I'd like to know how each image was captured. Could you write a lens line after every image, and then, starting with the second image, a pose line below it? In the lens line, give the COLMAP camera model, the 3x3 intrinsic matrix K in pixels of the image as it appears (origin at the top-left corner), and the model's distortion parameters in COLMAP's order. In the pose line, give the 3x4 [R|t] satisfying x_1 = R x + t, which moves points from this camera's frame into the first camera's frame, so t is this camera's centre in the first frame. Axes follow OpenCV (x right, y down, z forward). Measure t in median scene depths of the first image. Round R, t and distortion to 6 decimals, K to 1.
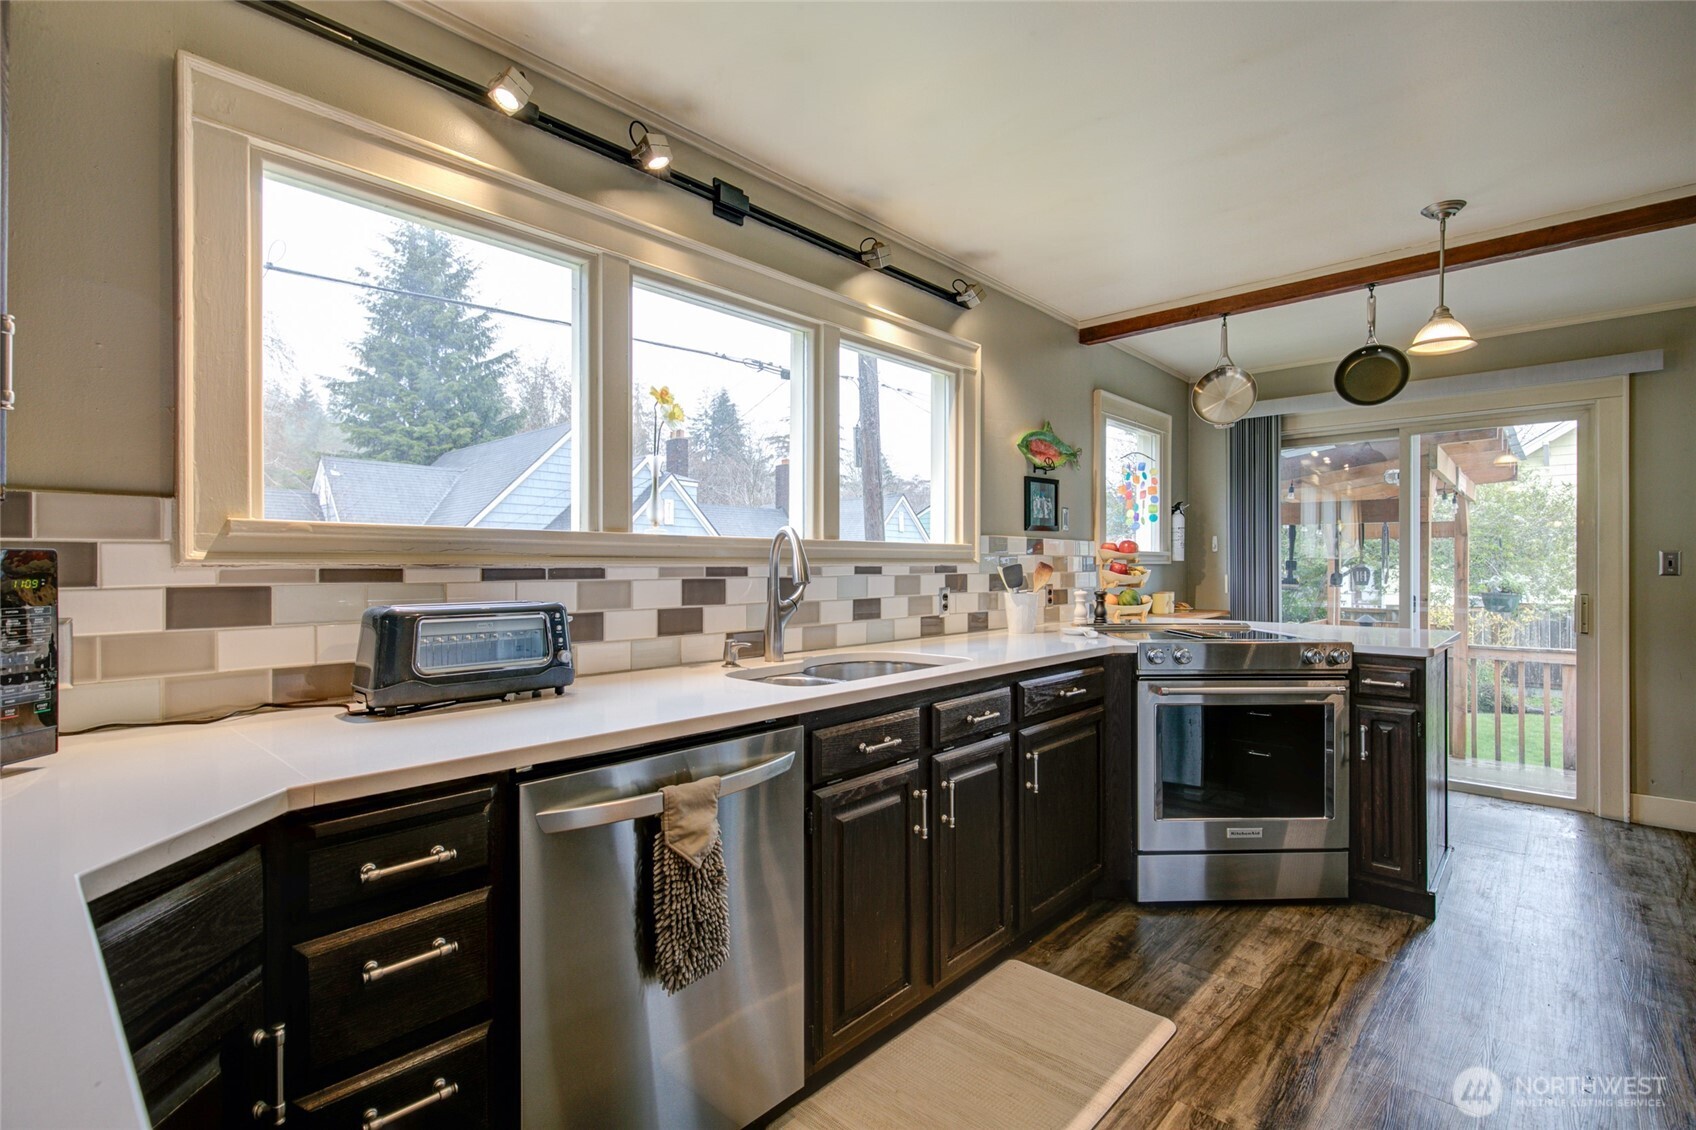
lens RADIAL K [[800.2, 0, 848.0], [0, 800.2, 565.0], [0, 0, 1]] dist [0.001202, 0.000068]
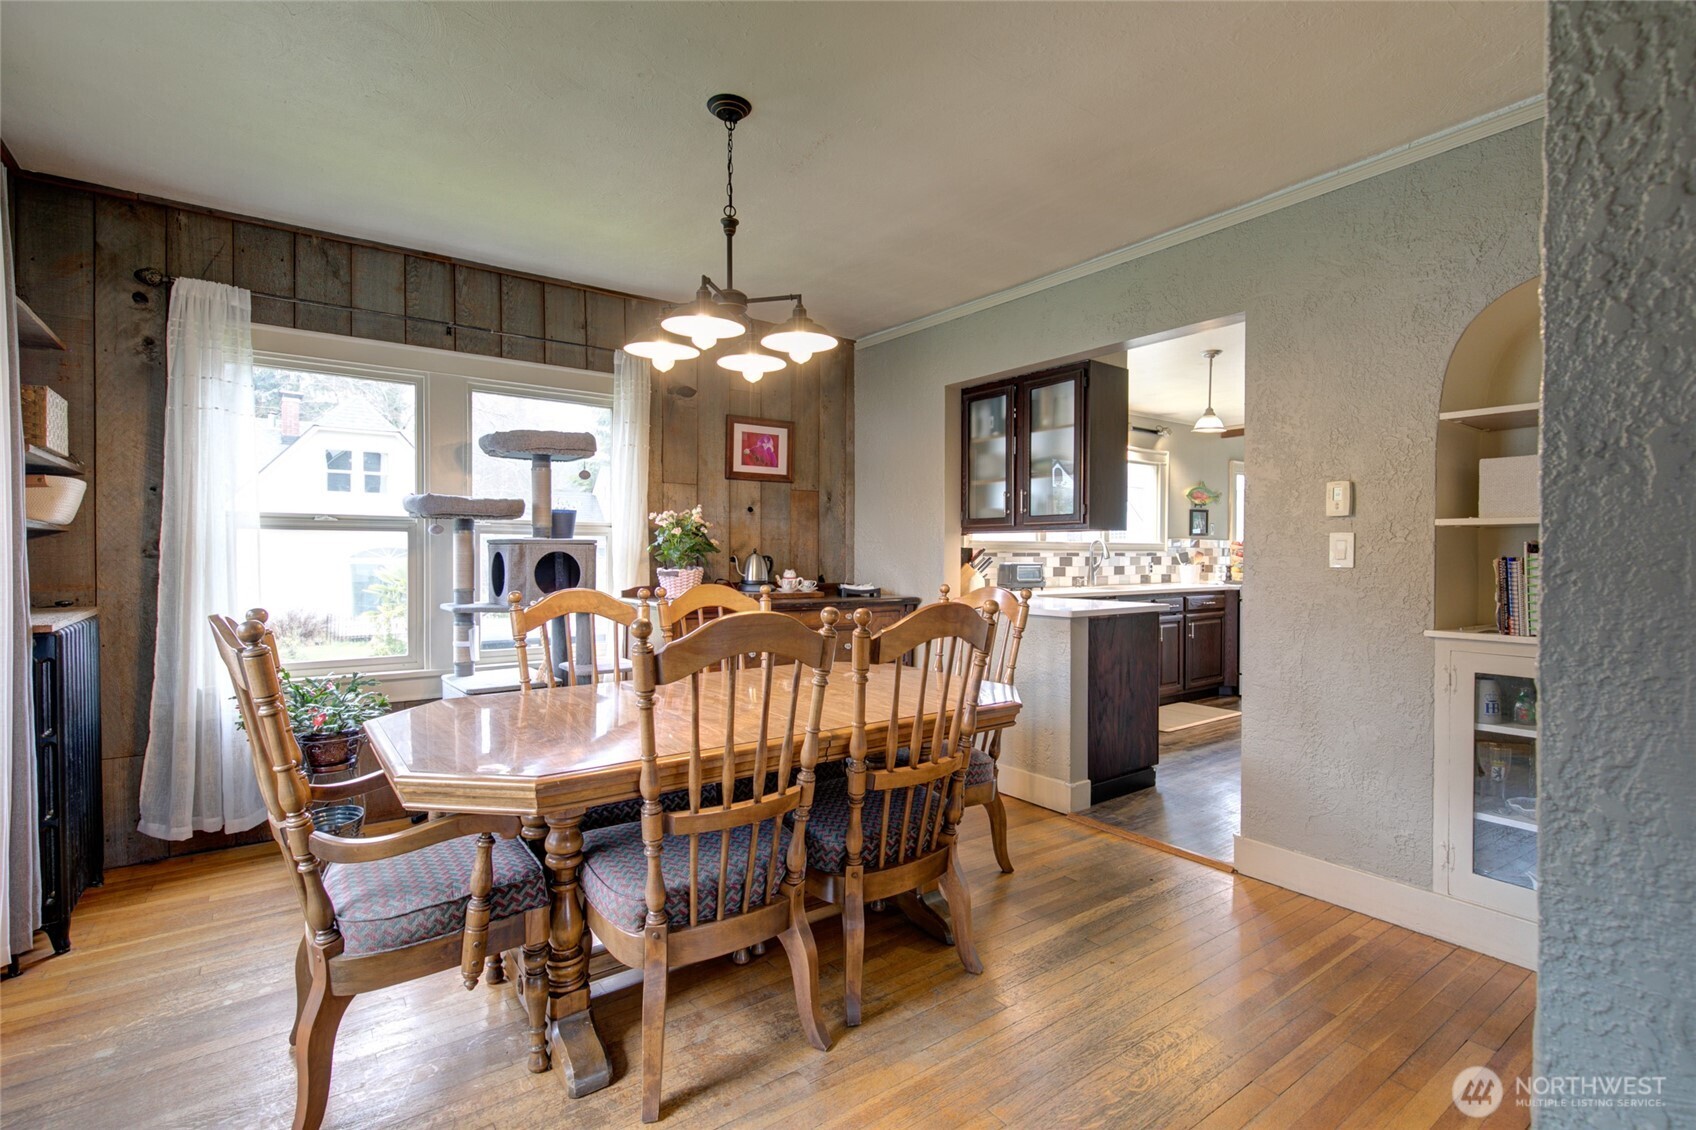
lens RADIAL K [[827.5, 0, 786.7], [0, 827.5, 561.2], [0, 0, 1]] dist [-0.020271, -0.000178]
pose [[0.970837, 0.005588, -0.239677, -0.382967], [-0.003130, 0.999939, 0.010633, 0.003718], [0.239722, -0.009572, 0.970794, -1.799149]]
